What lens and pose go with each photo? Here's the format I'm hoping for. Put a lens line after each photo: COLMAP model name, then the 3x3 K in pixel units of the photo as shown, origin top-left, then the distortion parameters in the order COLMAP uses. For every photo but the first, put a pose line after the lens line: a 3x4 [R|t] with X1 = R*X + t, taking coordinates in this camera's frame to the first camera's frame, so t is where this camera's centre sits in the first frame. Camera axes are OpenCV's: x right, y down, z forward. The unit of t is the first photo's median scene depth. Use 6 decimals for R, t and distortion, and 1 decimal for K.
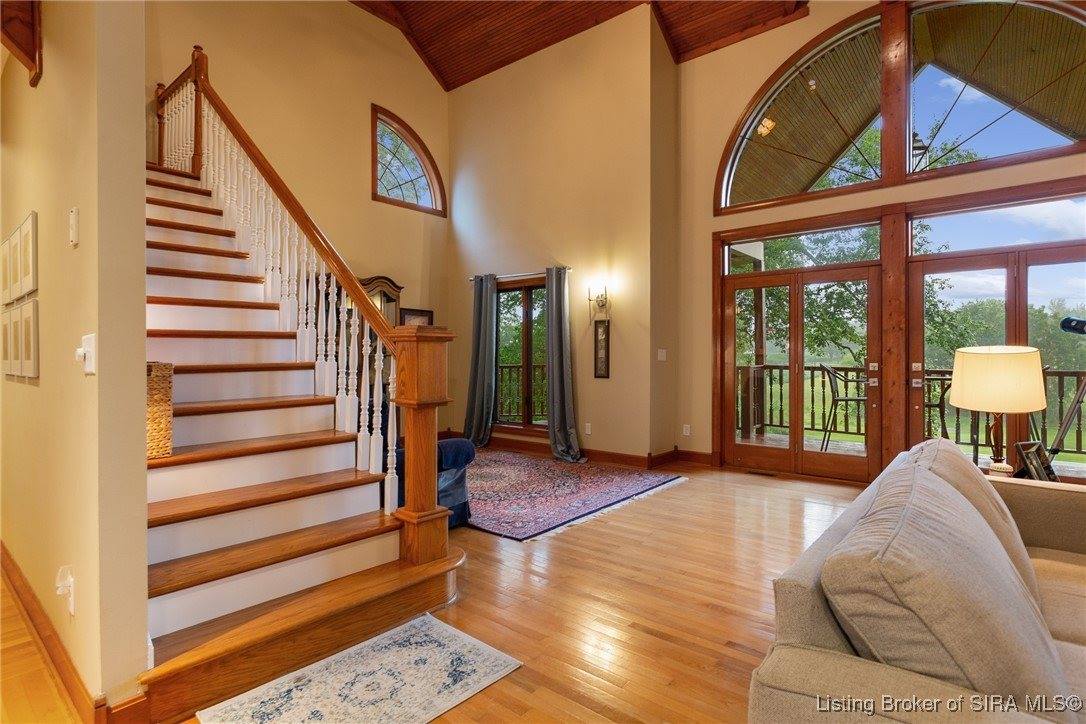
lens RADIAL K [[548.3, 0, 545.4], [0, 548.3, 365.7], [0, 0, 1]] dist [-0.003343, 0.000582]
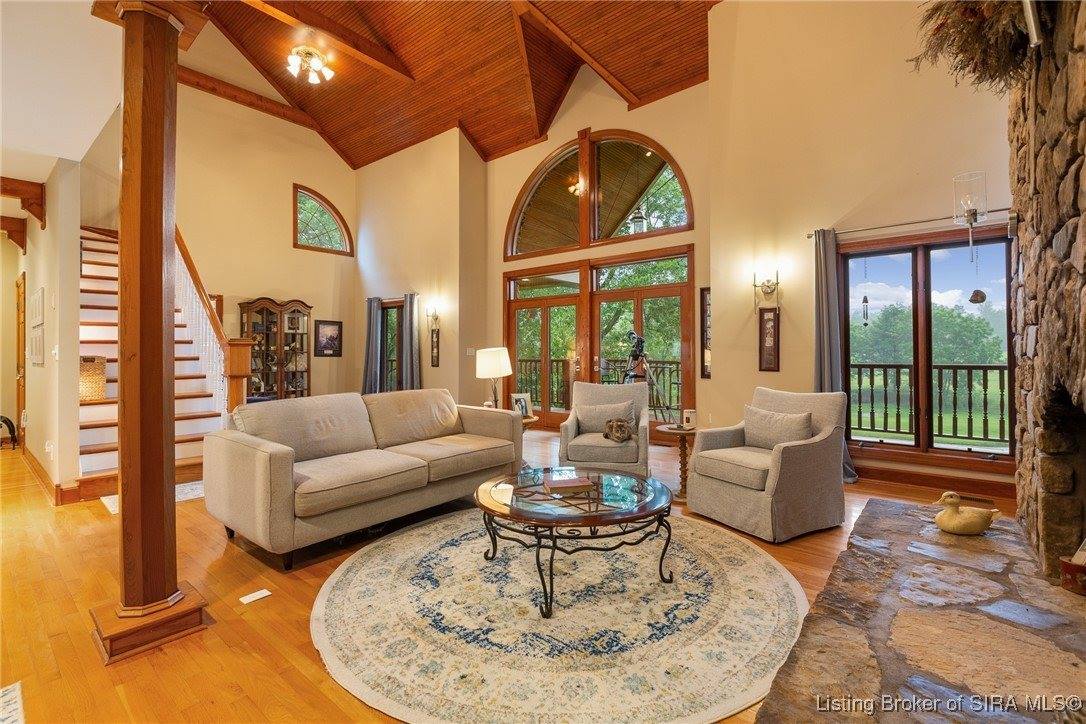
lens RADIAL K [[484.9, 0, 541.9], [0, 484.9, 352.6], [0, 0, 1]] dist [-0.005613, 0.001287]
pose [[0.999903, -0.002935, 0.013622, 0.353660], [0.003227, 0.999764, -0.021506, 0.011623], [-0.013556, 0.021548, 0.999676, -0.324176]]
